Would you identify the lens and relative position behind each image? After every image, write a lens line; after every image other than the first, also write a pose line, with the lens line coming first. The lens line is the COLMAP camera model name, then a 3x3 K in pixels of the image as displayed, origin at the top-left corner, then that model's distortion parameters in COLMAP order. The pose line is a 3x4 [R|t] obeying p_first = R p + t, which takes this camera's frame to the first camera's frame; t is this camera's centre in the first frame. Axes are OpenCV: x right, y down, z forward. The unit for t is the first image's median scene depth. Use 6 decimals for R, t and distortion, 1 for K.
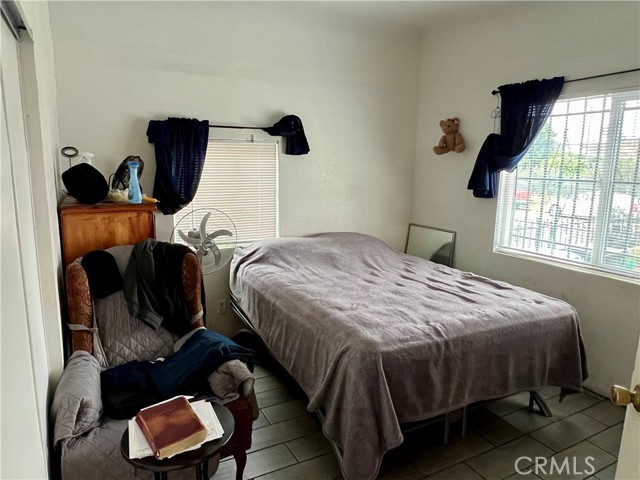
lens RADIAL K [[433.1, 0, 316.7], [0, 433.1, 240.5], [0, 0, 1]] dist [0.003320, 0.000317]
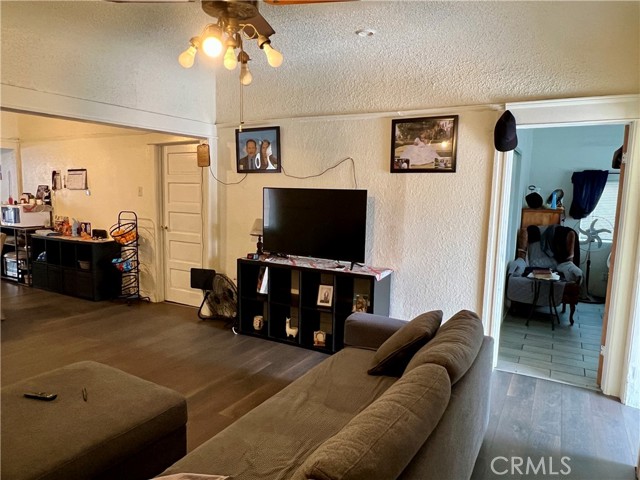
lens RADIAL K [[433.1, 0, 316.1], [0, 433.1, 239.9], [0, 0, 1]] dist [0.003320, 0.000317]
pose [[0.538241, 0.099480, -0.836899, 0.883889], [-0.161651, 0.986758, 0.013330, 0.256891], [0.827143, 0.128111, 0.547195, -1.347797]]
